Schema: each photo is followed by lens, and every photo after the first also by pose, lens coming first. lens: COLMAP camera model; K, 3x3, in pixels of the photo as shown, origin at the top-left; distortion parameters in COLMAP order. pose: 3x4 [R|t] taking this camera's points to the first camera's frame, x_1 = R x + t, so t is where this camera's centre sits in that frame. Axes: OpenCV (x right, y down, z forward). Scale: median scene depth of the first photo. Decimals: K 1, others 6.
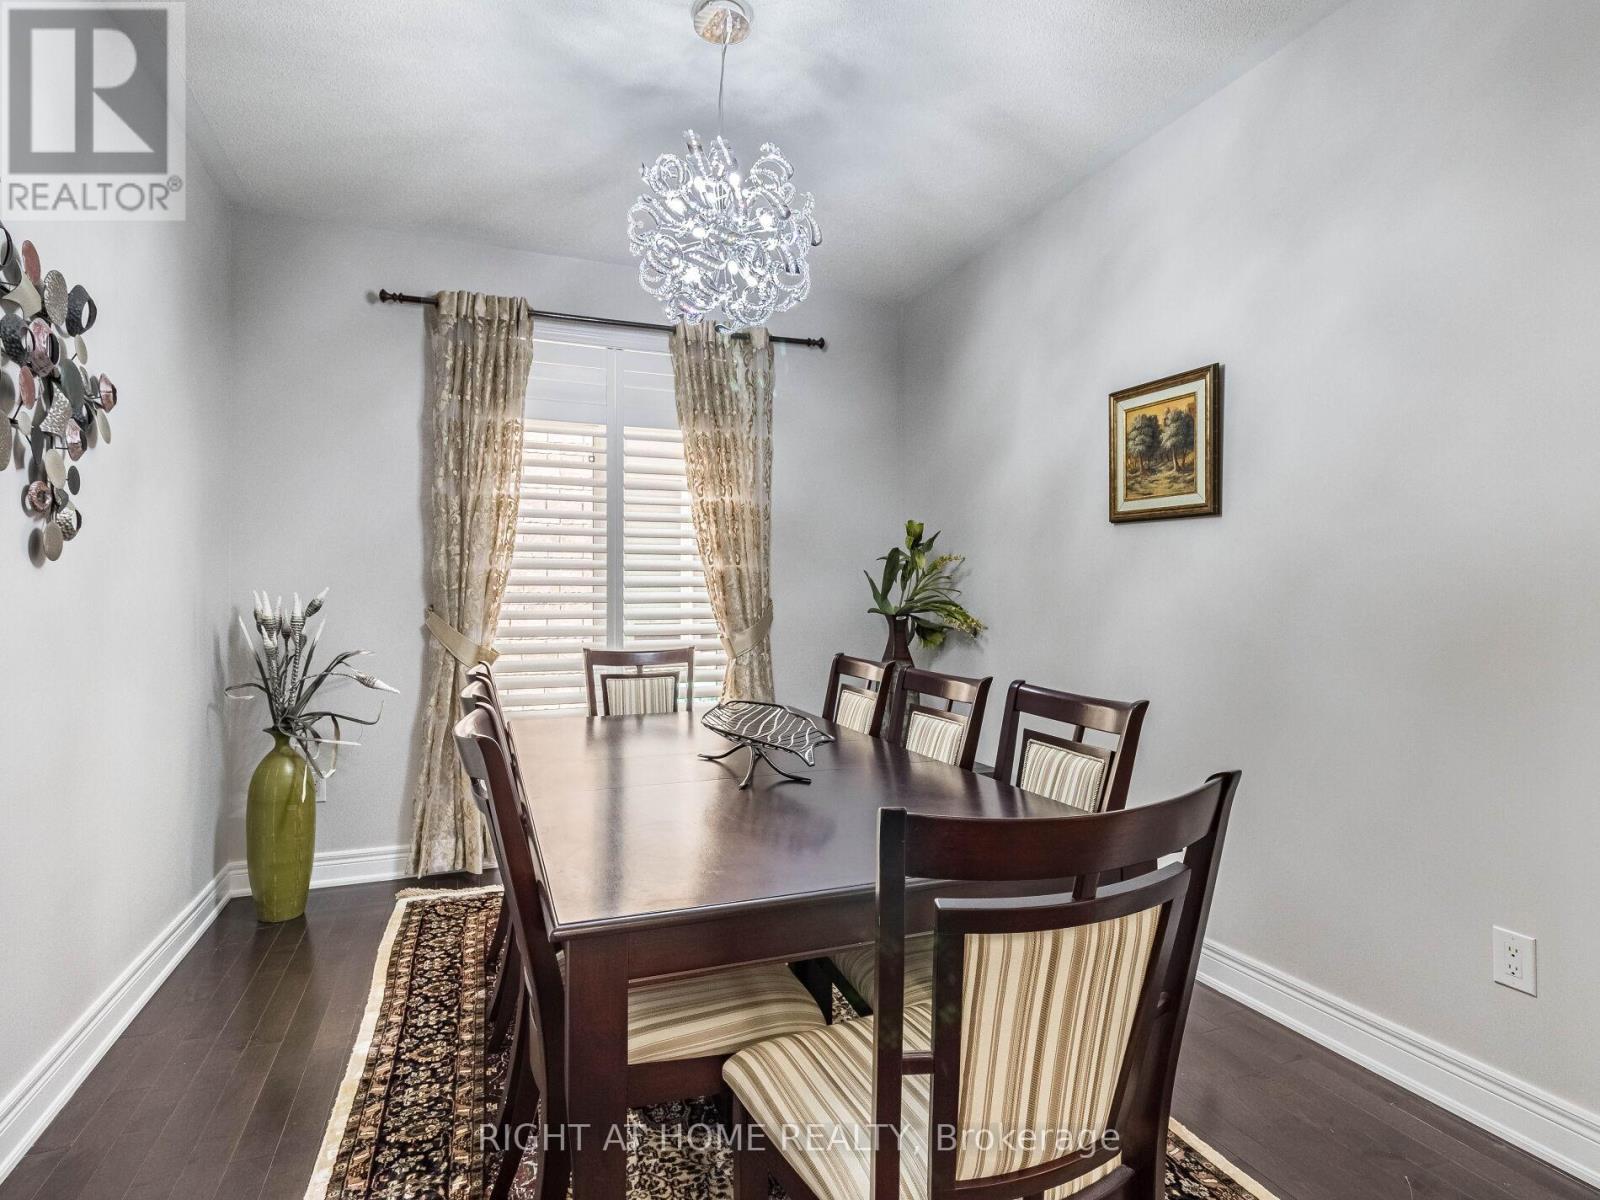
lens RADIAL K [[832.0, 0, 800.0], [0, 832.0, 600.0], [0, 0, 1]] dist [-0.002265, -0.000216]
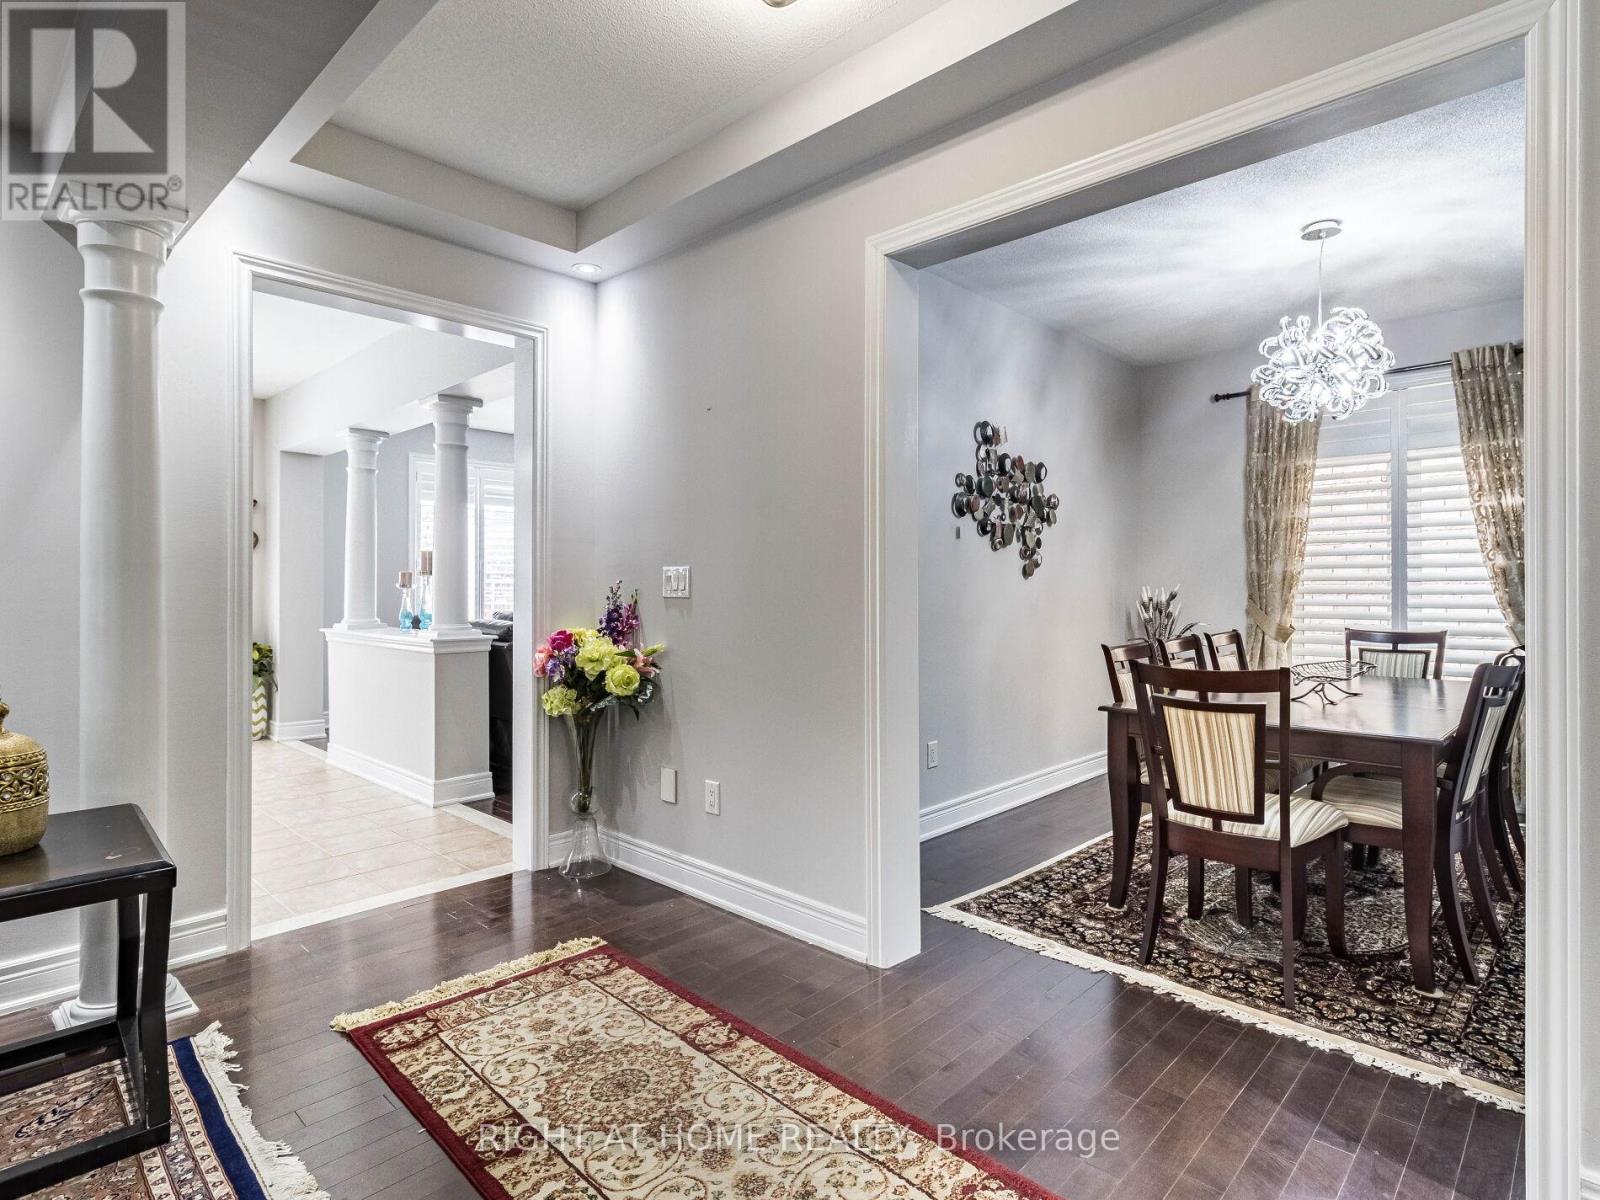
lens RADIAL K [[832.0, 0, 800.0], [0, 832.0, 600.0], [0, 0, 1]] dist [-0.002265, -0.000216]
pose [[0.415997, 0.012647, -0.909278, 0.587348], [0.001786, 0.999890, 0.014724, -0.008376], [0.909364, -0.007749, 0.415928, -0.361613]]
